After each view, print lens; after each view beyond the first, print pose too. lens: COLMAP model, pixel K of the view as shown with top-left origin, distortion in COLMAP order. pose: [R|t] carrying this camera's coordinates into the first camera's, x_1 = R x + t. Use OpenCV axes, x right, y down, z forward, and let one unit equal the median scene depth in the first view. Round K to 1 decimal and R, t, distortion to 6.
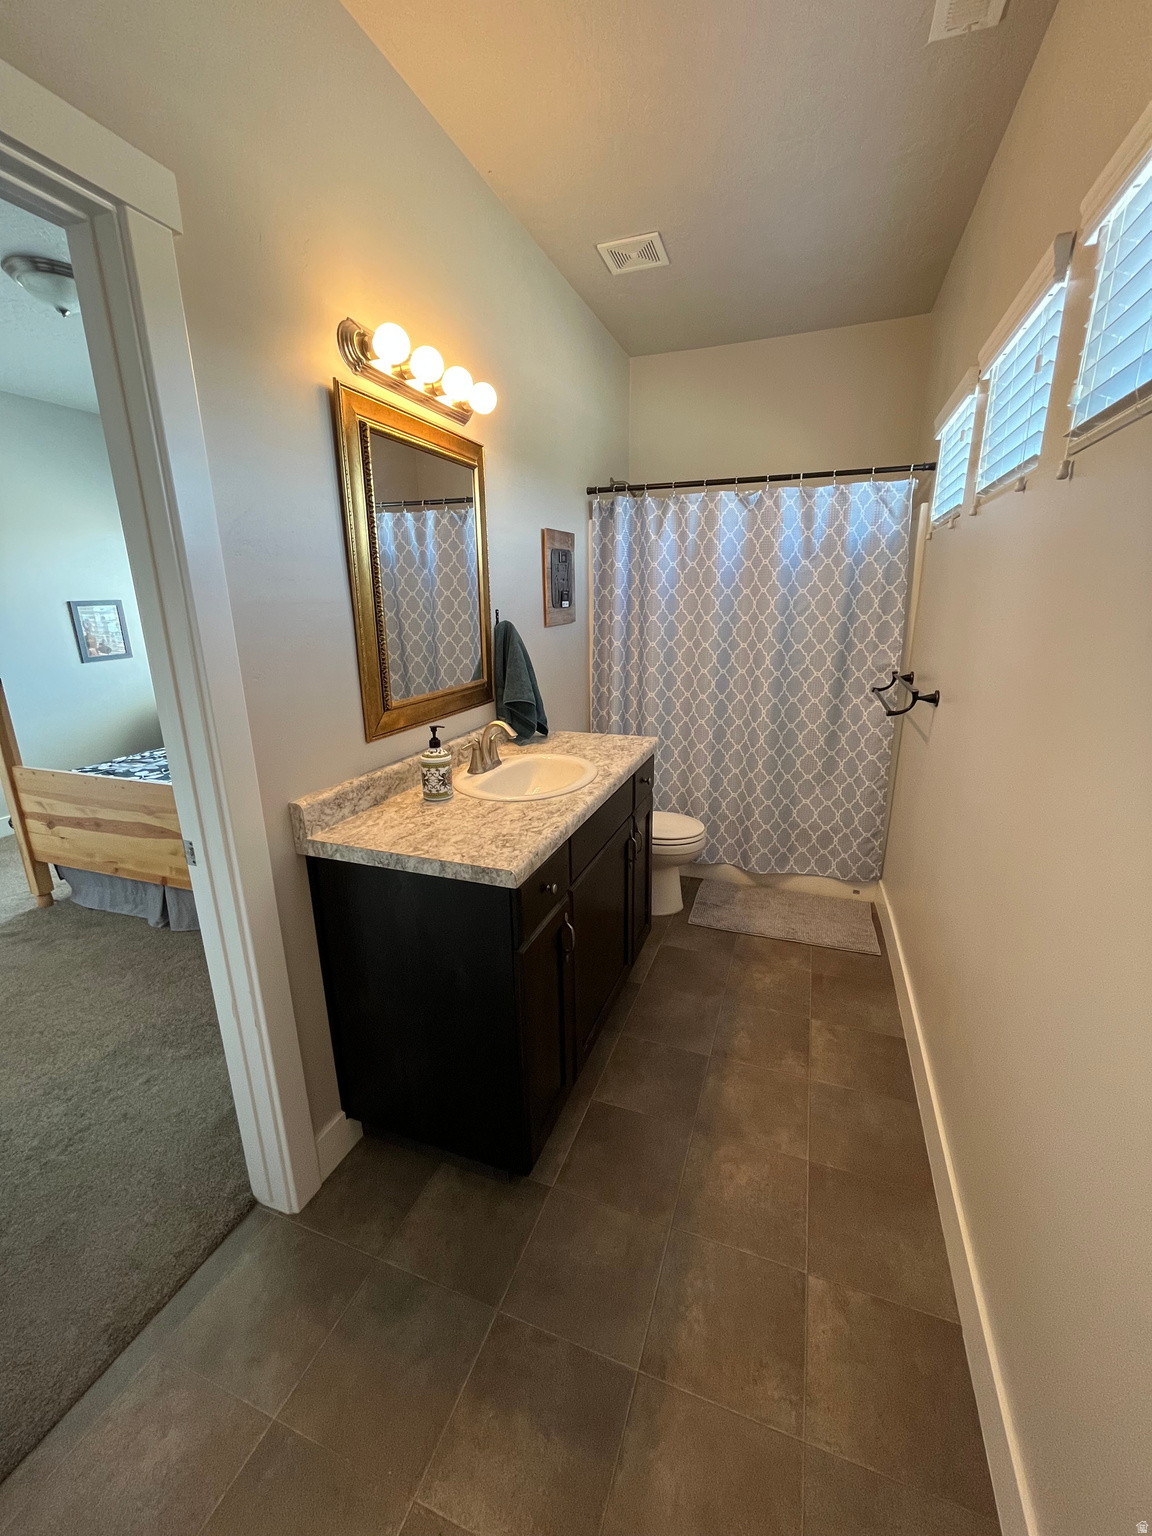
lens RADIAL K [[620.8, 0, 577.7], [0, 620.8, 764.5], [0, 0, 1]] dist [-0.000205, -0.000020]
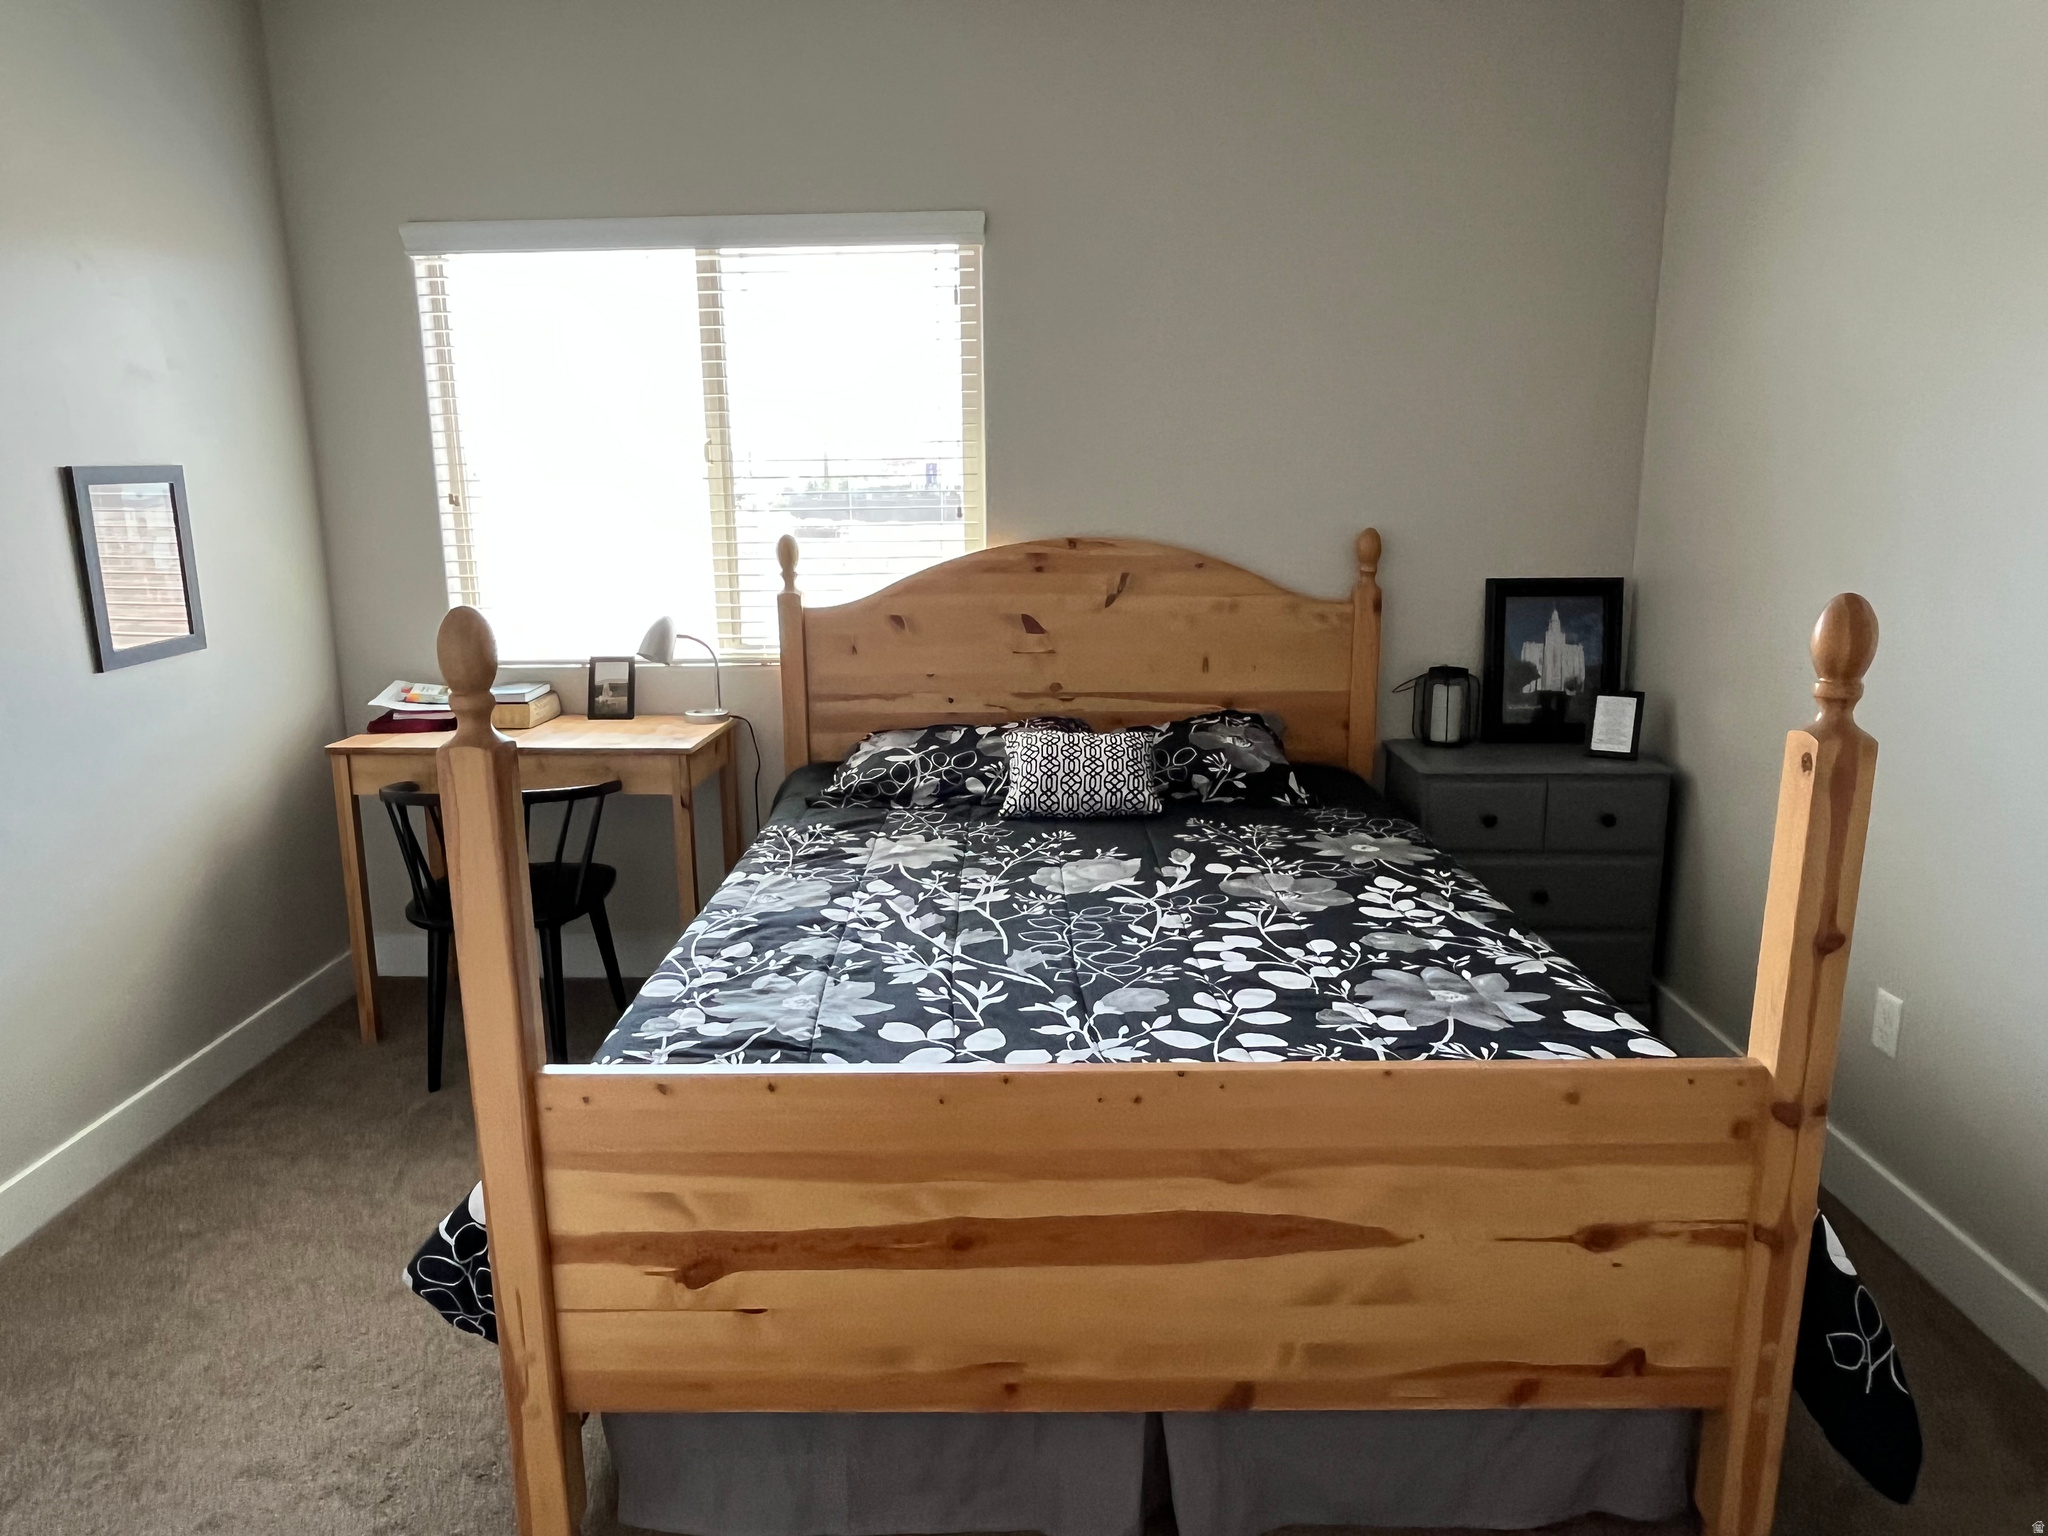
lens RADIAL K [[1343.6, 0, 1023.7], [0, 1343.6, 770.9], [0, 0, 1]] dist [0.002789, 0.000837]
pose [[0.943121, -0.066025, 0.325828, -0.907497], [0.083083, 0.995791, -0.038702, -0.087034], [-0.321901, 0.063571, 0.944637, 0.394474]]
